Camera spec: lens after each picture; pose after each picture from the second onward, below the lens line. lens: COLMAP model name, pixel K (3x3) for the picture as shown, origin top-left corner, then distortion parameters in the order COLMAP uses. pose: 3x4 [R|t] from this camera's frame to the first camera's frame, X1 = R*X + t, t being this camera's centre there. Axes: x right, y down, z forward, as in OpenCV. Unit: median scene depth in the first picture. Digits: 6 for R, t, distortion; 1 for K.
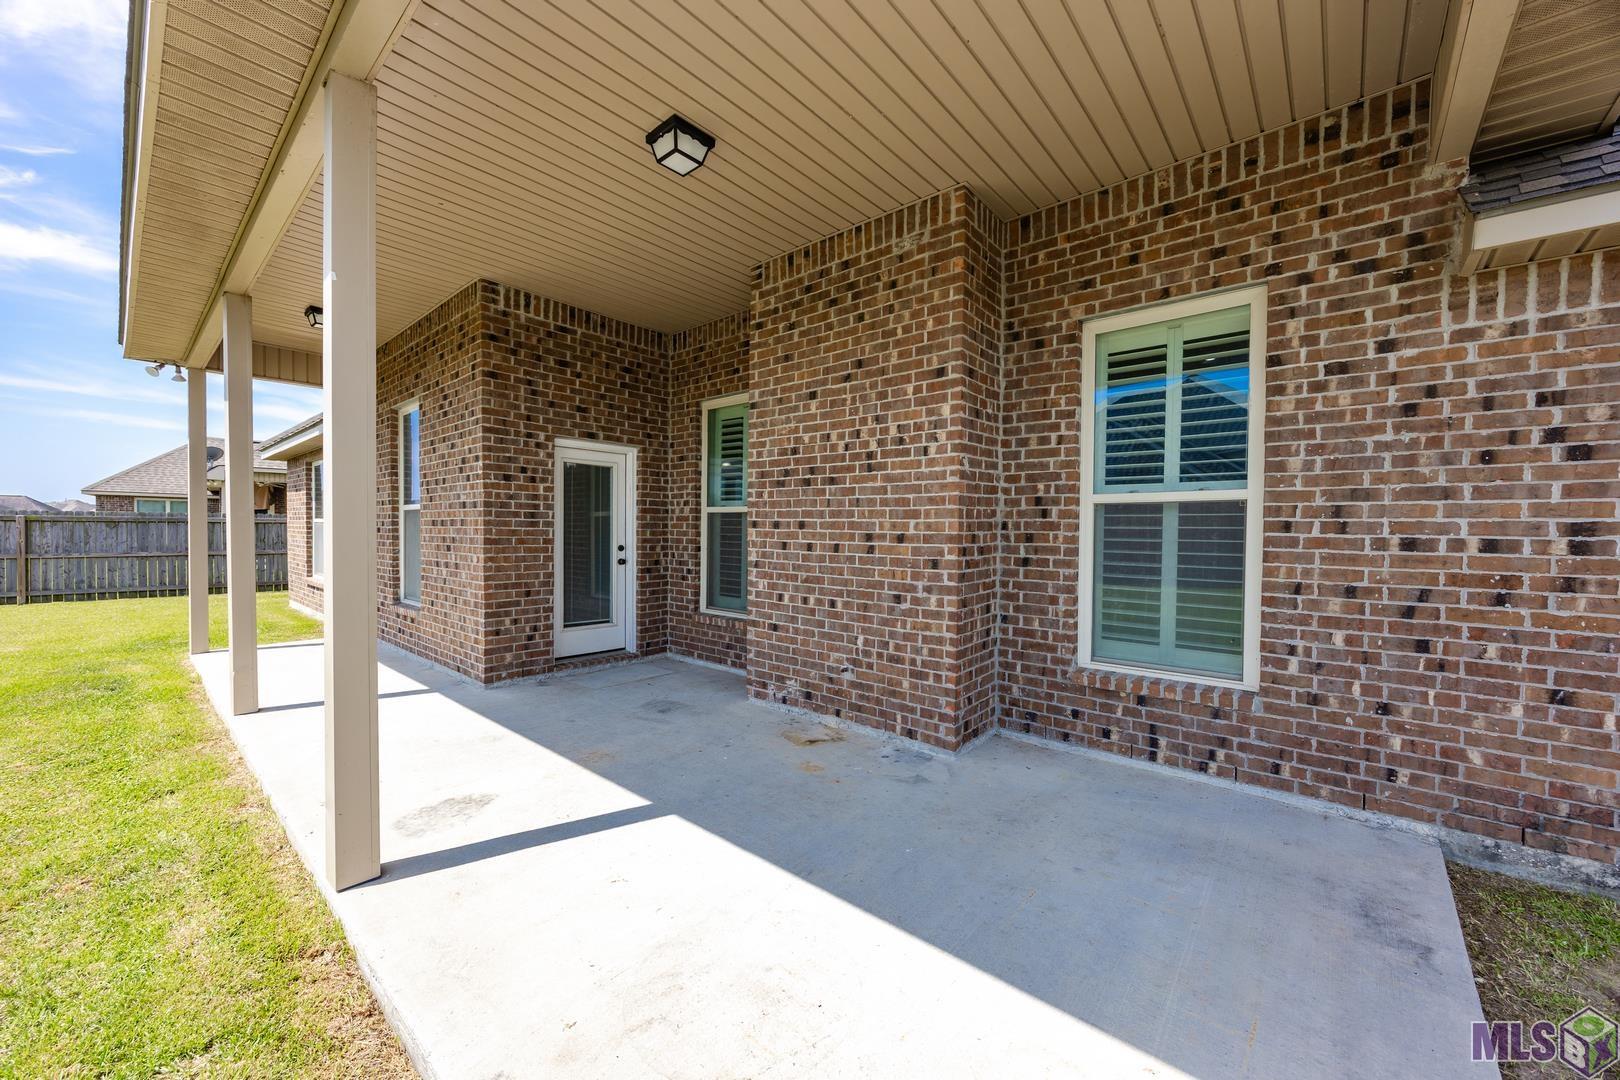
lens RADIAL K [[614.3, 0, 807.8], [0, 614.3, 541.7], [0, 0, 1]] dist [-0.000678, -0.000045]
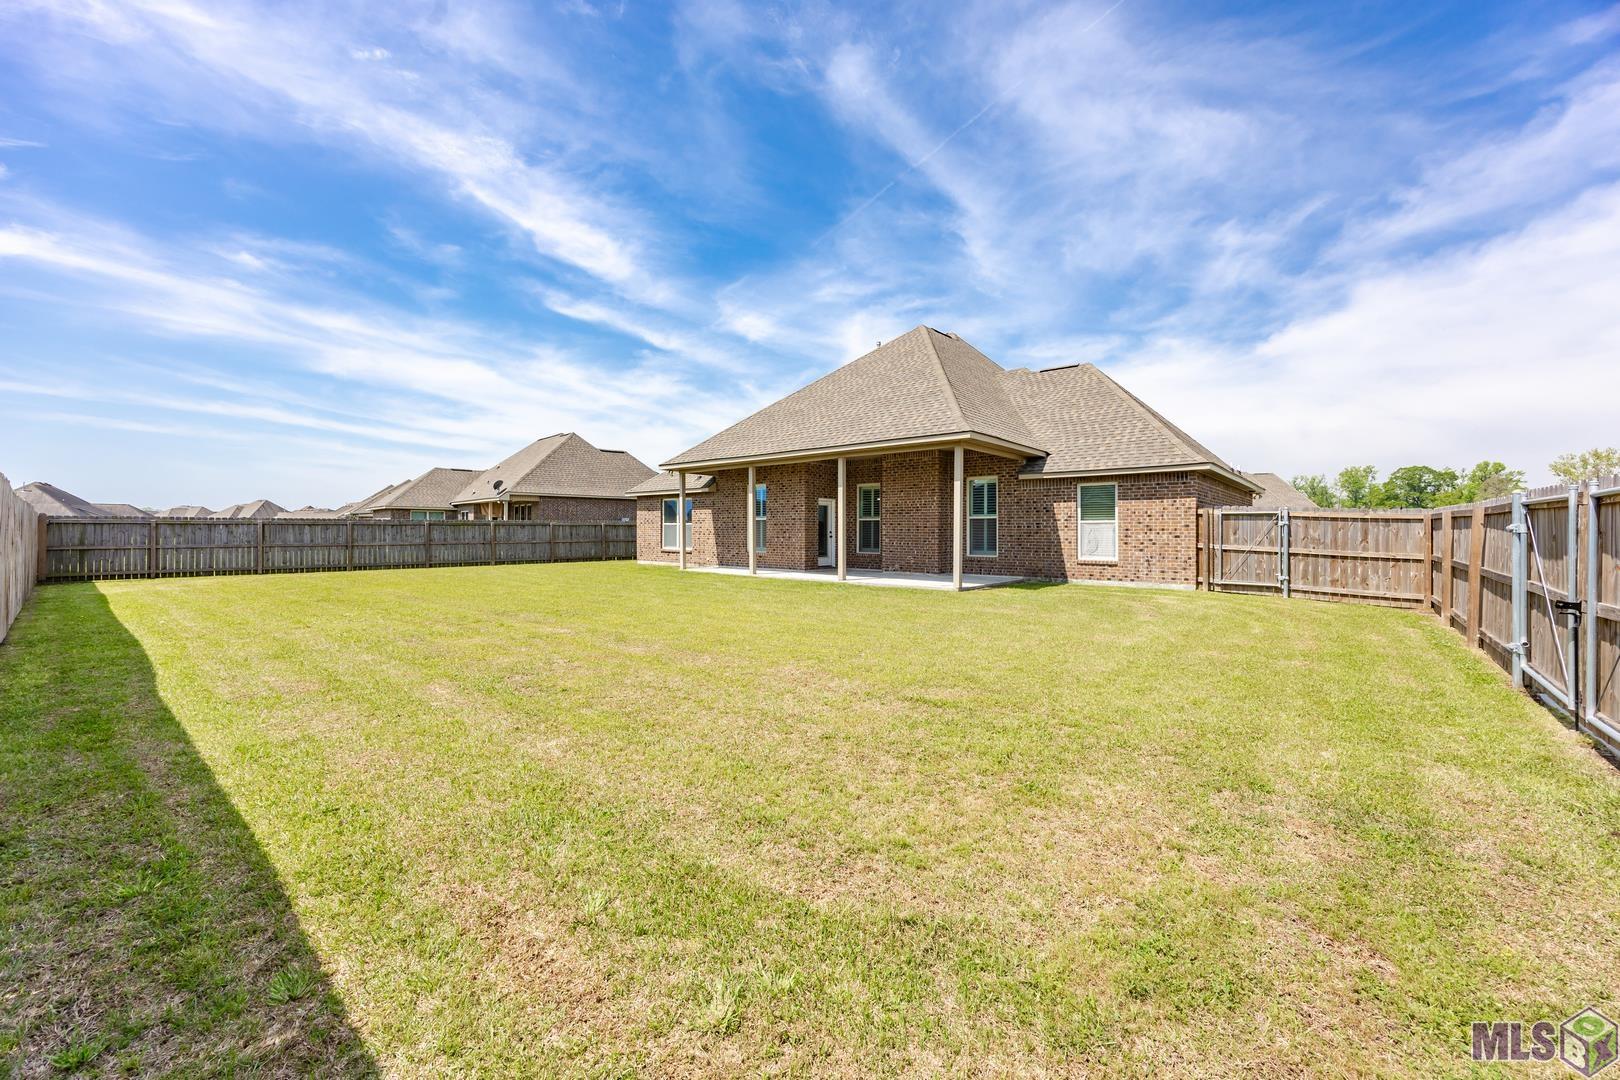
lens RADIAL K [[614.3, 0, 841.6], [0, 614.3, 536.2], [0, 0, 1]] dist [-0.000678, -0.000045]
pose [[0.998055, -0.007246, 0.061923, -0.491090], [0.007969, 0.999903, -0.011437, 0.072703], [-0.061834, 0.011908, 0.998015, -2.281170]]
